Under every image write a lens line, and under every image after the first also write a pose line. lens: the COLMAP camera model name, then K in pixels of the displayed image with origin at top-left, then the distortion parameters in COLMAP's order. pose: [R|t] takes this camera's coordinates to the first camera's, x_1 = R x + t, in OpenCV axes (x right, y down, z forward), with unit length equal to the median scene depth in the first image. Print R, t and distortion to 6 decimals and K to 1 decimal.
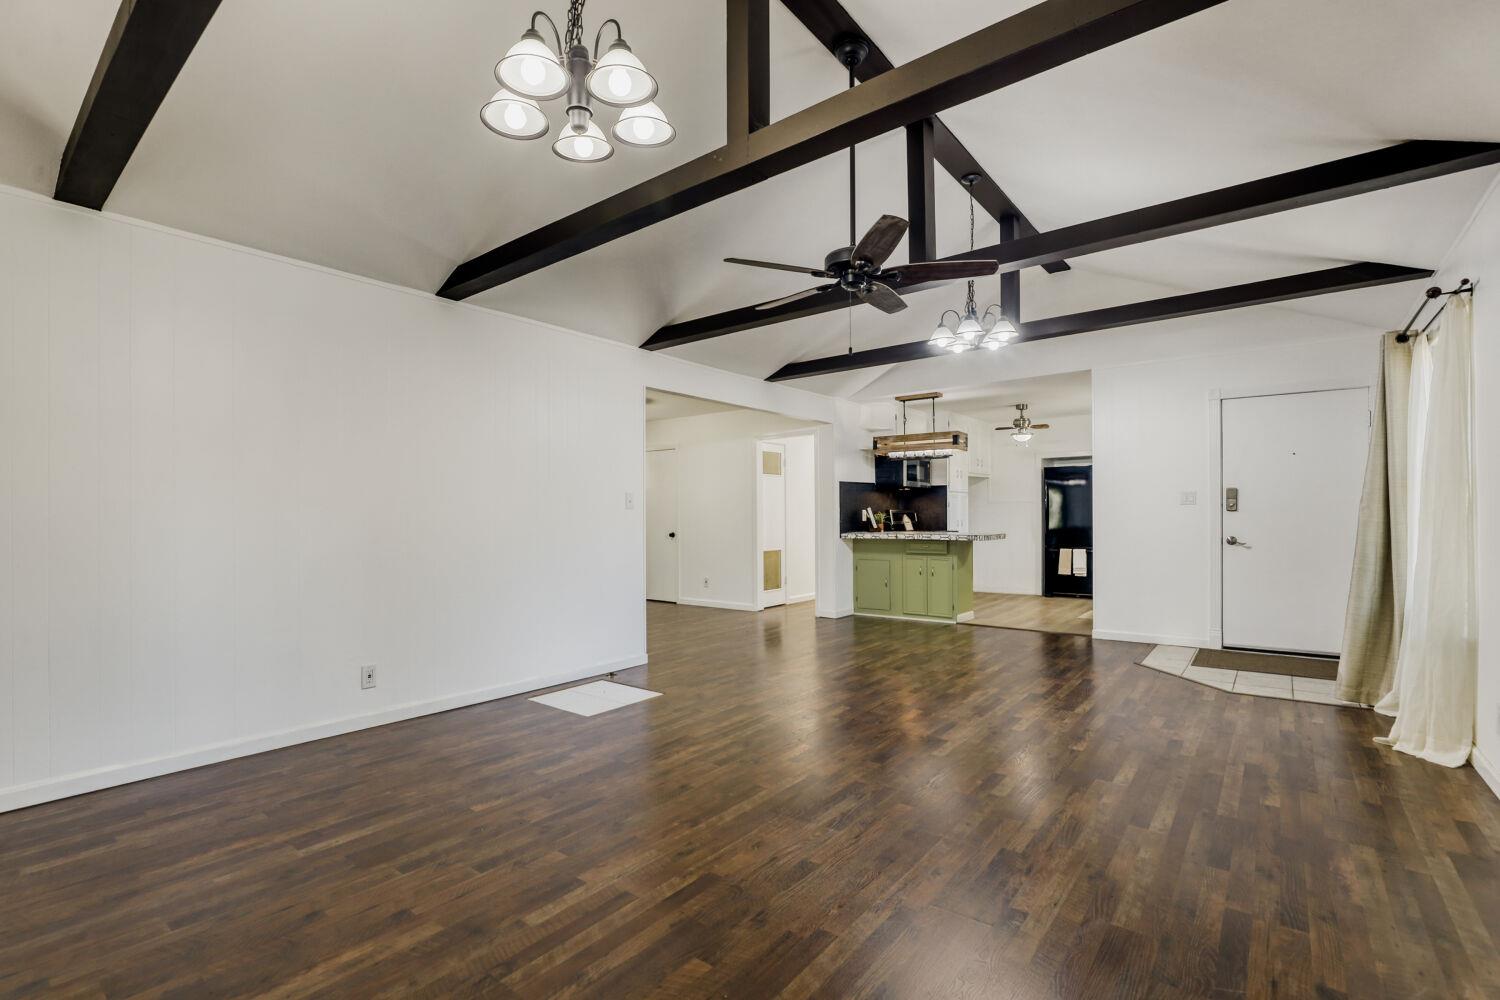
lens RADIAL K [[688.2, 0, 729.8], [0, 688.2, 512.3], [0, 0, 1]] dist [-0.021660, 0.003407]
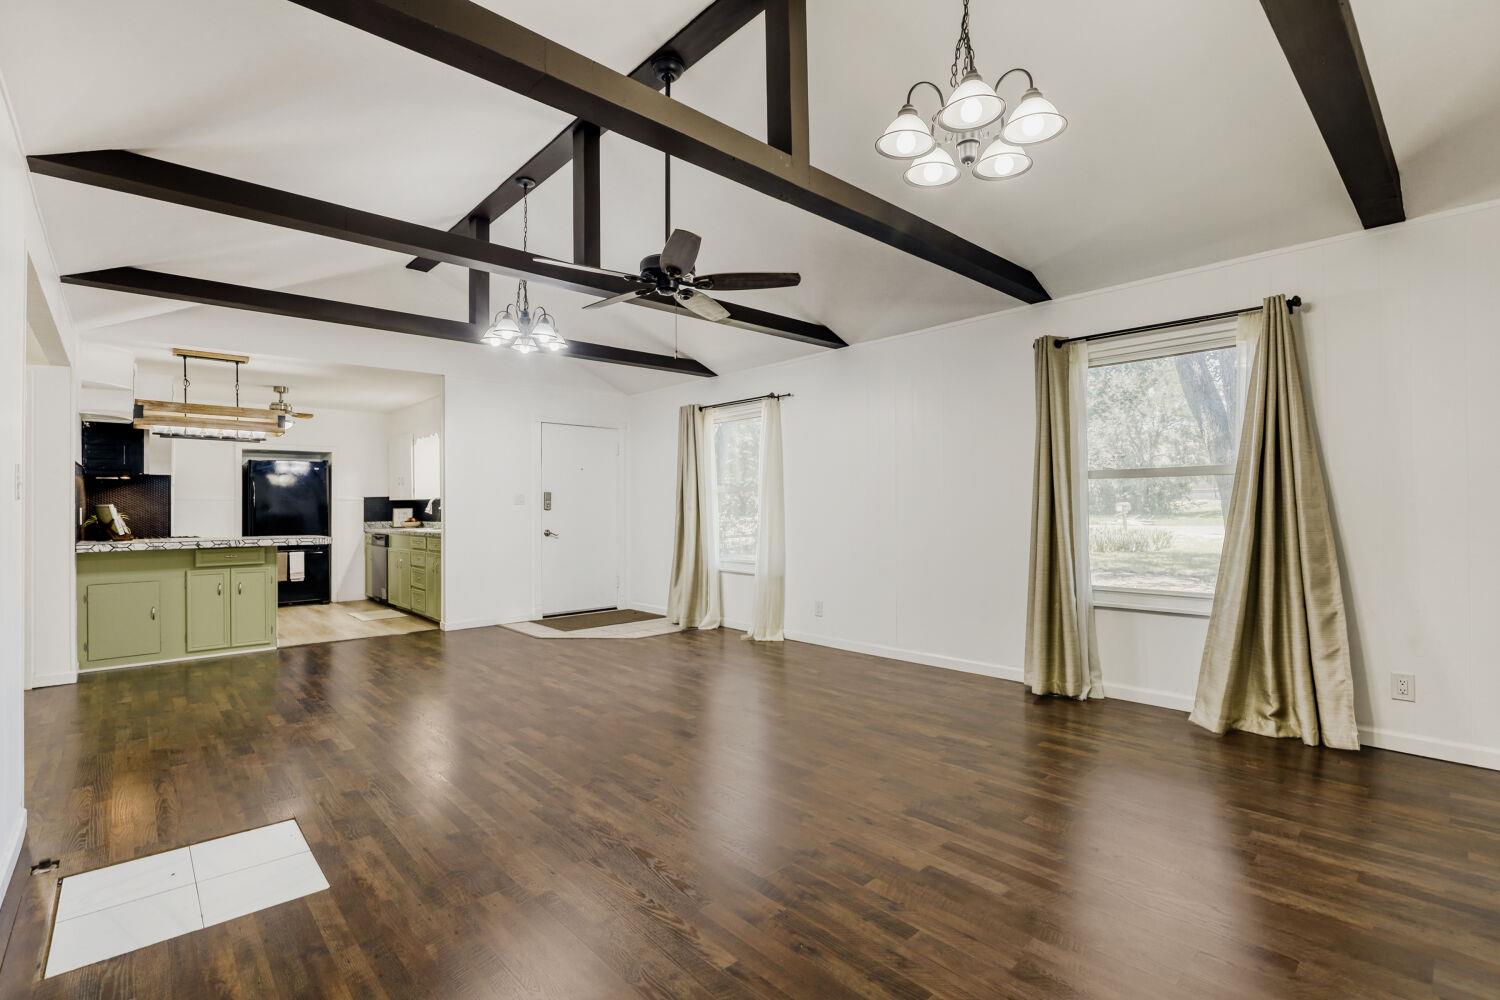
lens RADIAL K [[688.2, 0, 753.5], [0, 688.2, 503.8], [0, 0, 1]] dist [-0.021660, 0.003407]
pose [[0.147307, 0.013699, 0.988996, -0.666051], [0.003343, 0.999891, -0.014348, 0.008884], [-0.989085, 0.005420, 0.147246, 0.582805]]
